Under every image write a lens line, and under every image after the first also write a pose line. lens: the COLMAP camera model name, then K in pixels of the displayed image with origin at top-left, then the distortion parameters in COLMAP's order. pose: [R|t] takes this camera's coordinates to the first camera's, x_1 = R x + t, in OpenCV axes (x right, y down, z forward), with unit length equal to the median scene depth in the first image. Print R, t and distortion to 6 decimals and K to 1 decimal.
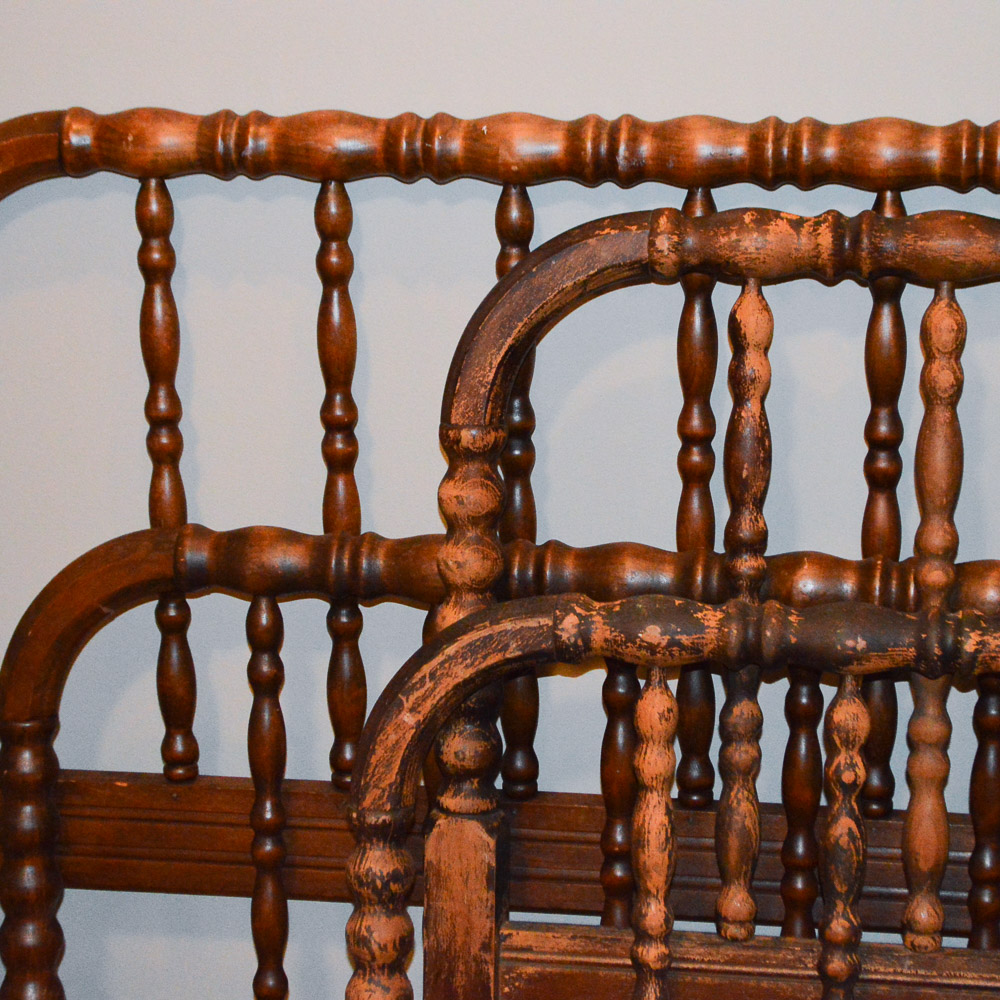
lens RADIAL K [[2842.6, 0, 549.6], [0, 2842.6, 533.1], [0, 0, 1]] dist [0.066066, -0.609031]
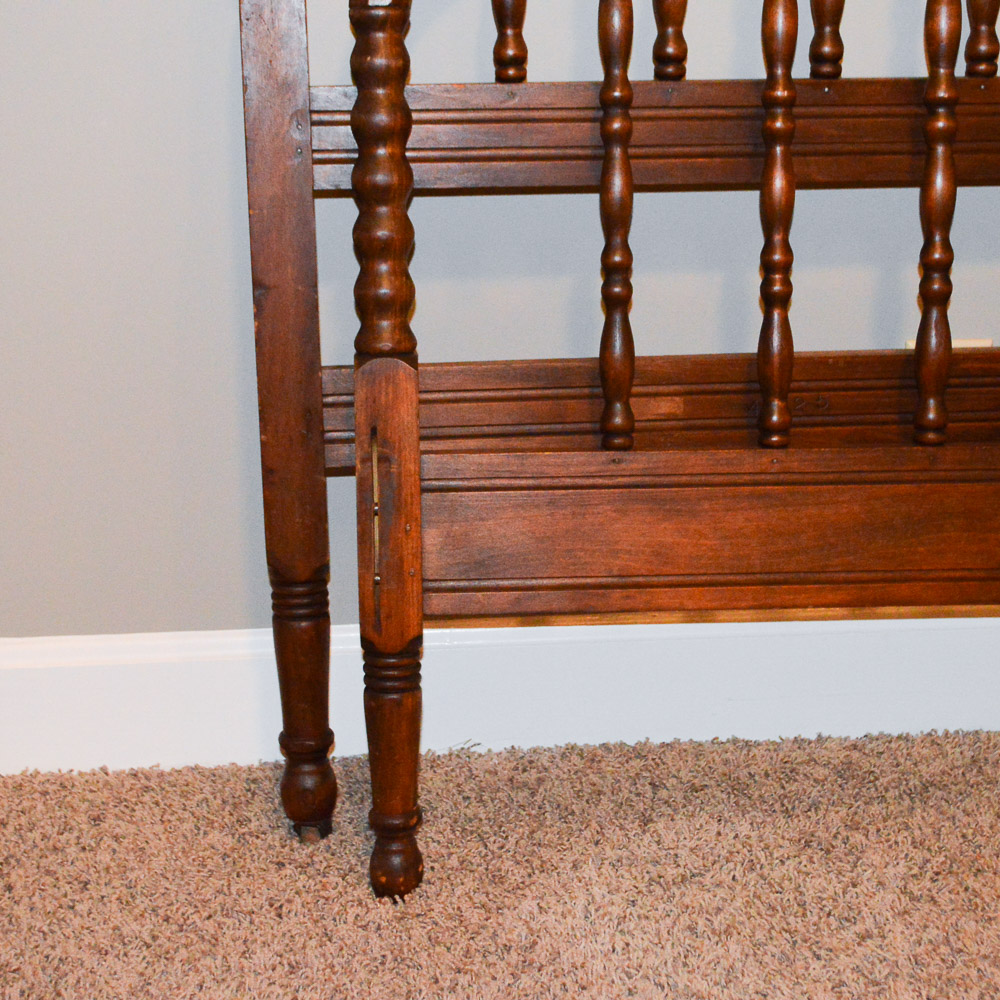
lens RADIAL K [[2014.9, 0, 530.1], [0, 2014.9, 522.7], [0, 0, 1]] dist [-0.045404, 0.088431]
pose [[0.969958, -0.064683, 0.234516, -0.332656], [0.065243, 0.997855, 0.005381, 0.265708], [-0.234361, 0.010081, 0.972097, 0.278951]]
